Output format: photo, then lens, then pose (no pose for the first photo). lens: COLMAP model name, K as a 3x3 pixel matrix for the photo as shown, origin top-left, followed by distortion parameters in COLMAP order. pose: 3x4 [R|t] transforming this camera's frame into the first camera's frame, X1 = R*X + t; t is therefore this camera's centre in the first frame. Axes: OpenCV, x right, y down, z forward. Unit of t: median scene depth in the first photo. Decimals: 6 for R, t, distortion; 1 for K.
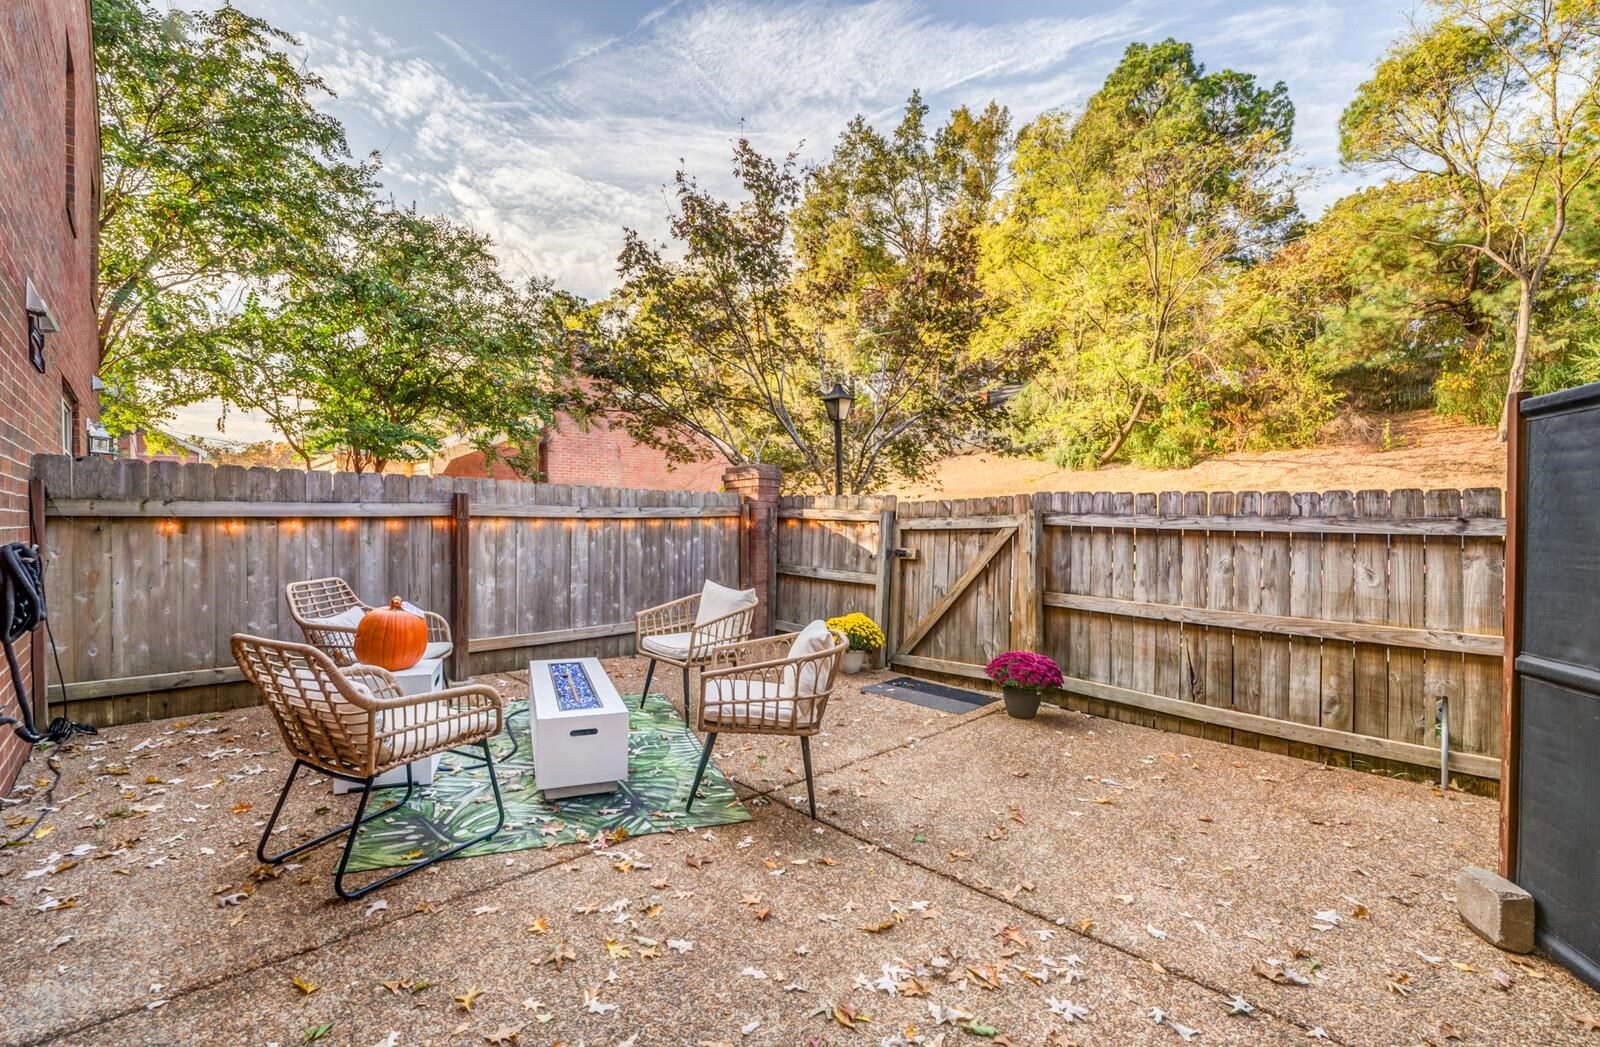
lens RADIAL K [[663.4, 0, 793.2], [0, 663.4, 518.7], [0, 0, 1]] dist [-0.014713, 0.000877]
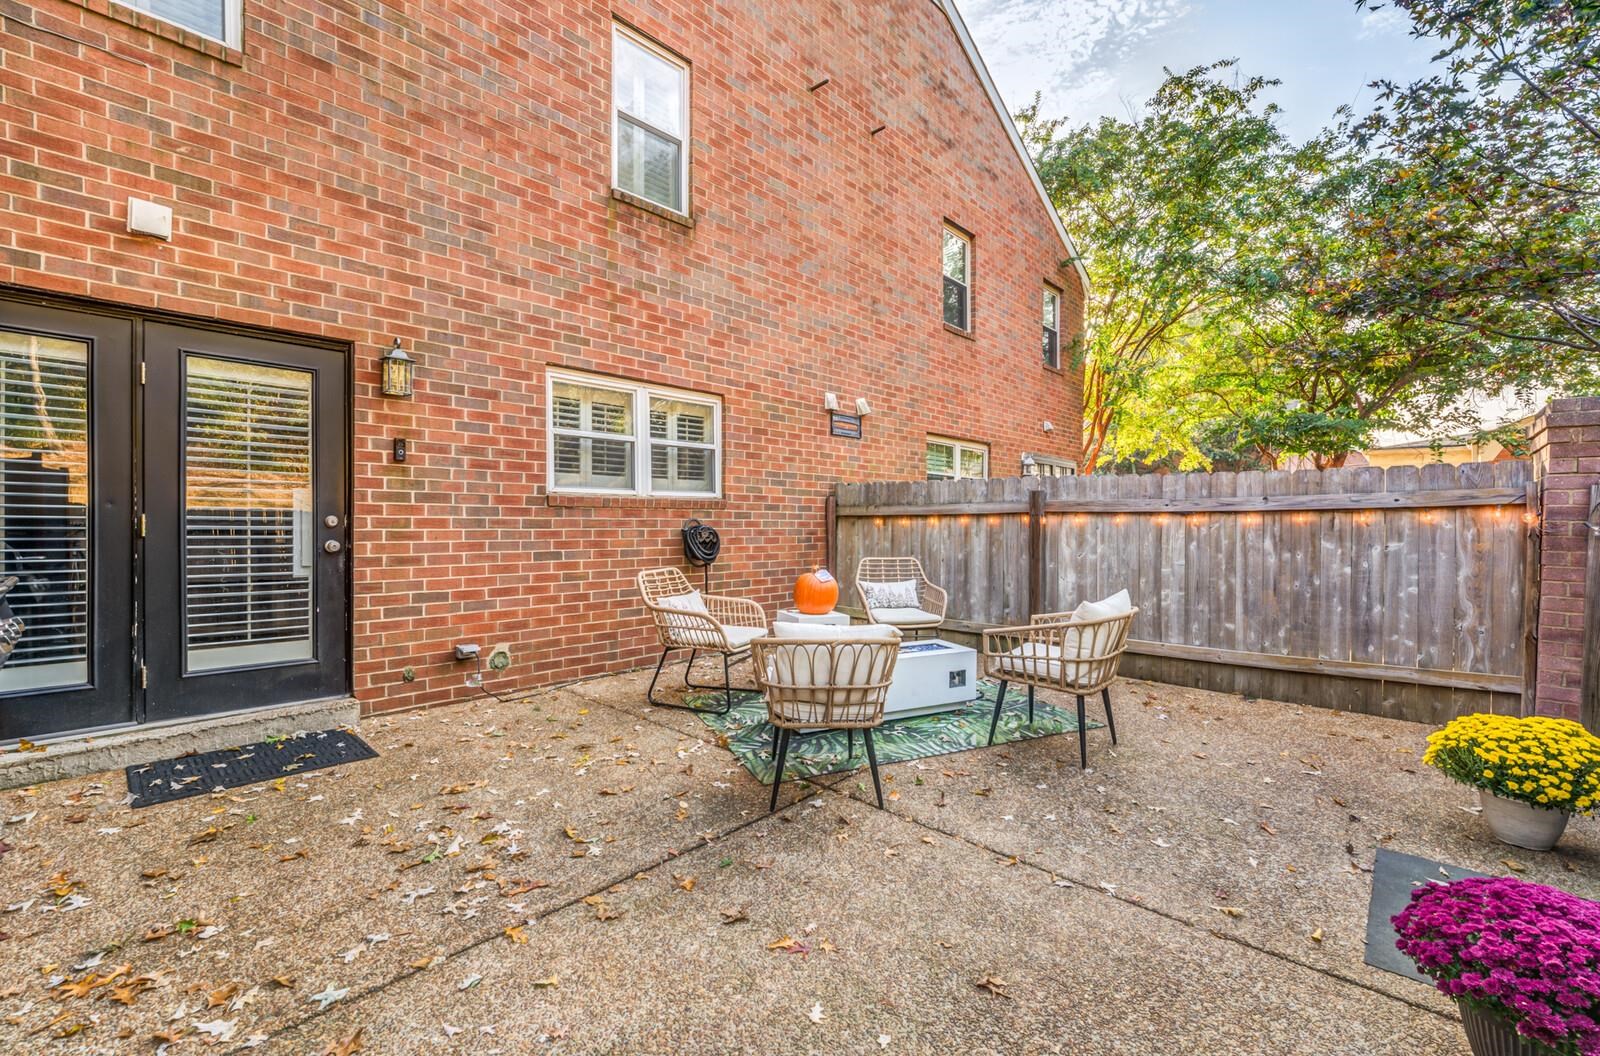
lens RADIAL K [[678.6, 0, 794.9], [0, 678.6, 529.8], [0, 0, 1]] dist [-0.023596, 0.002043]
pose [[0.053134, 0.006477, -0.998566, 0.628112], [0.000081, 0.999979, 0.006490, 0.018979], [0.998587, -0.000425, 0.053132, 0.598201]]
